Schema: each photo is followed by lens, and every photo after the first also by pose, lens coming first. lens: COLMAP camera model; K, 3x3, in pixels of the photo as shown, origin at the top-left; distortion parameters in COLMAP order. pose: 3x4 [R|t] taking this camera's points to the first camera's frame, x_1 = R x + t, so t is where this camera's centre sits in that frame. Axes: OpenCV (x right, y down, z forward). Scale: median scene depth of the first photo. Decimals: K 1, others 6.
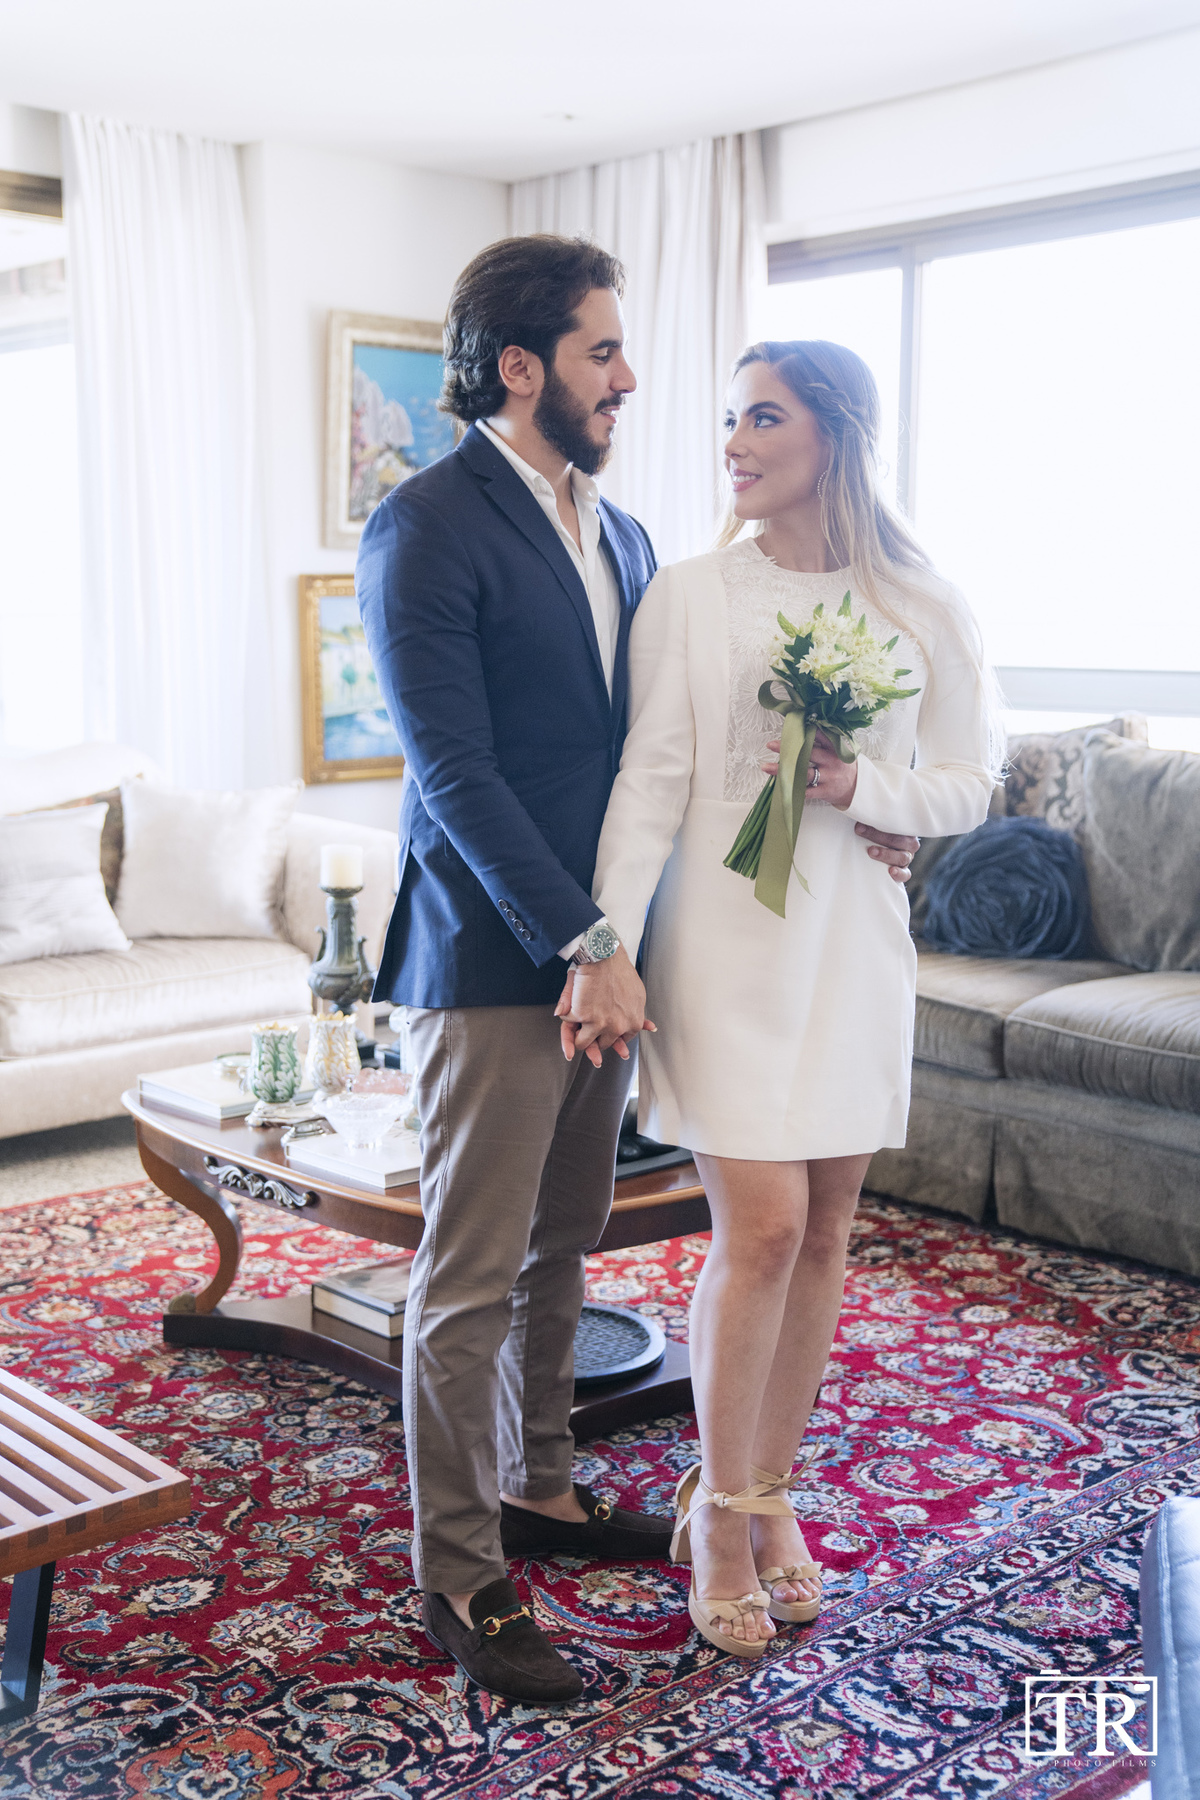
lens RADIAL K [[2215.0, 0, 618.1], [0, 2215.0, 899.6], [0, 0, 1]] dist [0.181558, 0.000000]
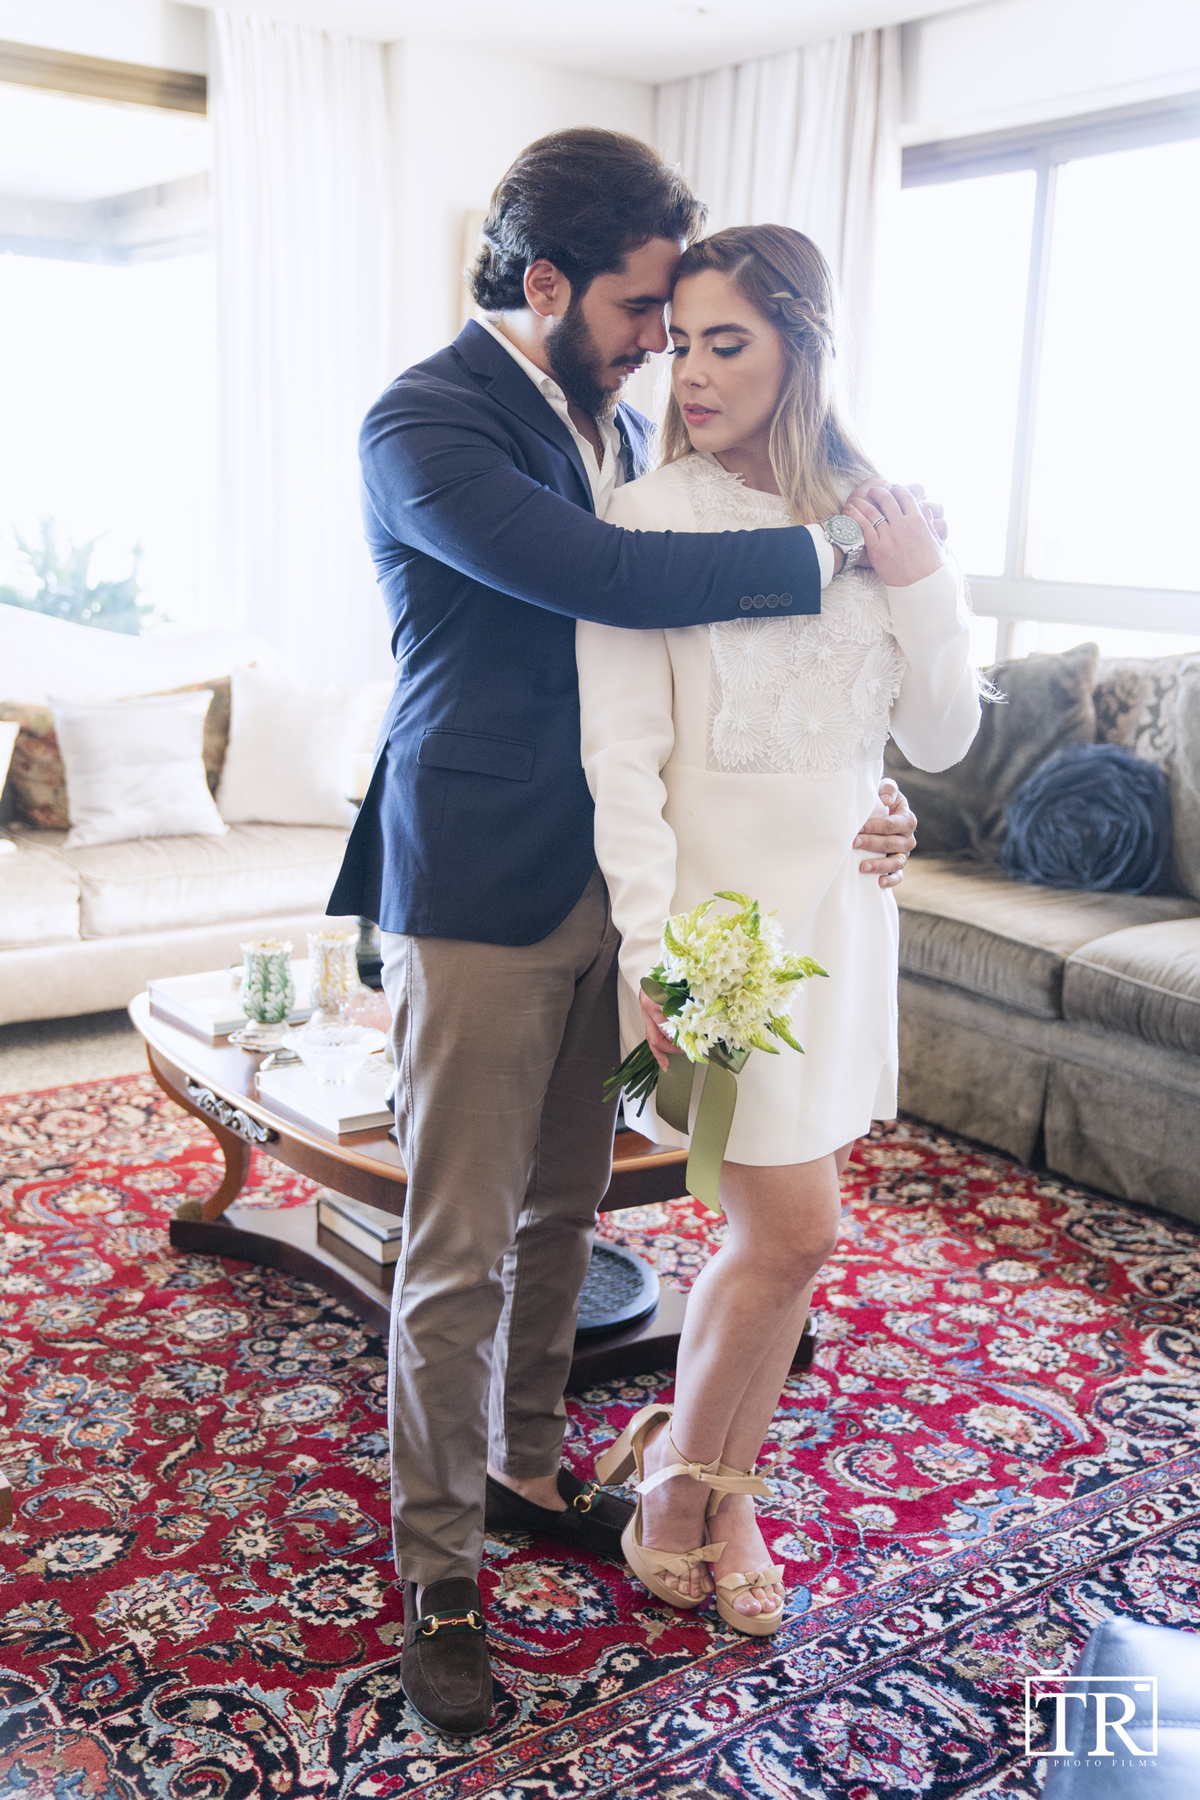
lens RADIAL K [[1977.7, 0, 594.1], [0, 1977.7, 898.6], [0, 0, 1]] dist [0.110520, 0.000000]
pose [[0.993261, 0.051071, -0.104037, 0.074294], [-0.044140, 0.996717, 0.067871, -0.027573], [0.107162, -0.062821, 0.992255, 0.157670]]
